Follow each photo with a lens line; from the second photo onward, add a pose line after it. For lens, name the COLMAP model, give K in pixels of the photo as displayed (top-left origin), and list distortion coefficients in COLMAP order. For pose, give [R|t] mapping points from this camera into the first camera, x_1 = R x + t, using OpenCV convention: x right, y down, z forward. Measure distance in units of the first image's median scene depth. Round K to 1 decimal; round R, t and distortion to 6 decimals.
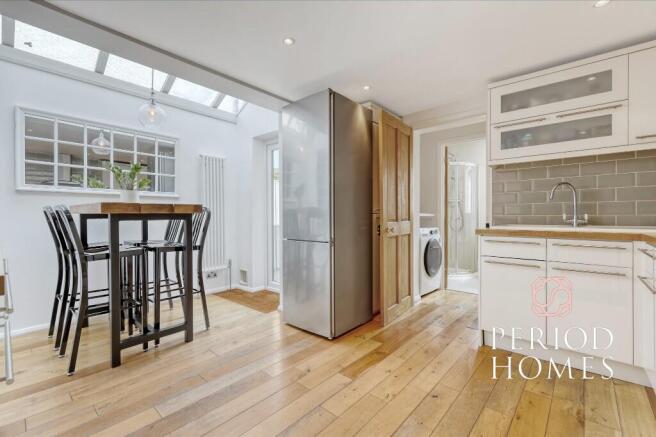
lens RADIAL K [[285.9, 0, 328.7], [0, 285.9, 209.8], [0, 0, 1]] dist [0.000746, 0.000167]
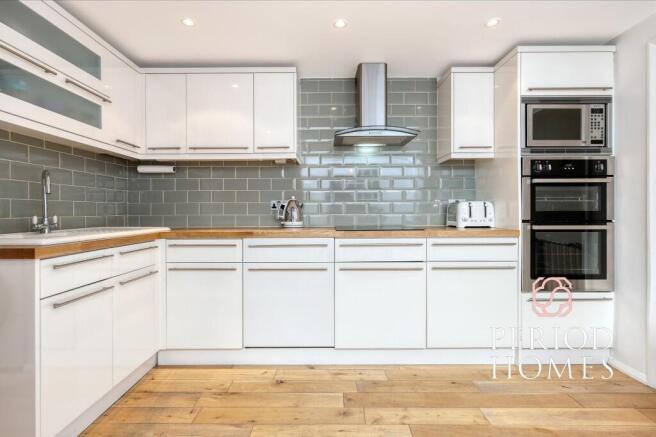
lens RADIAL K [[309.1, 0, 329.1], [0, 309.1, 214.2], [0, 0, 1]] dist [0.000419, -0.000174]
pose [[-0.660395, -0.001386, 0.750917, -0.228986], [-0.004891, 0.999985, -0.002456, 0.009587], [-0.750902, -0.005295, -0.660392, 1.101063]]
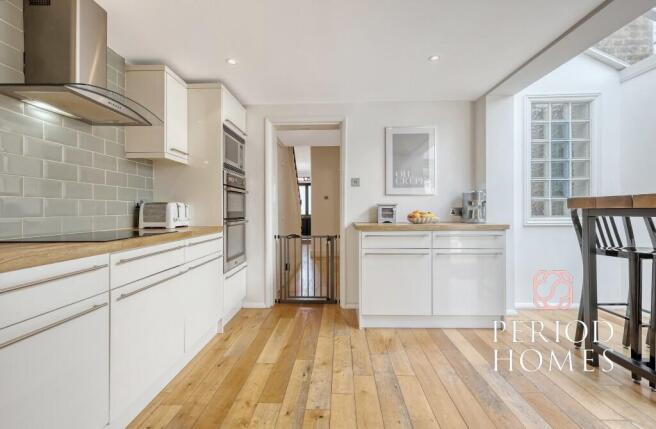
lens RADIAL K [[285.0, 0, 328.0], [0, 285.0, 214.5], [0, 0, 1]] dist [-0.000390, 0.000132]
pose [[-0.772817, 0.018195, -0.634368, 0.554937], [0.019889, 0.999792, 0.004446, 0.010738], [0.634317, -0.009182, -0.773018, 1.177909]]
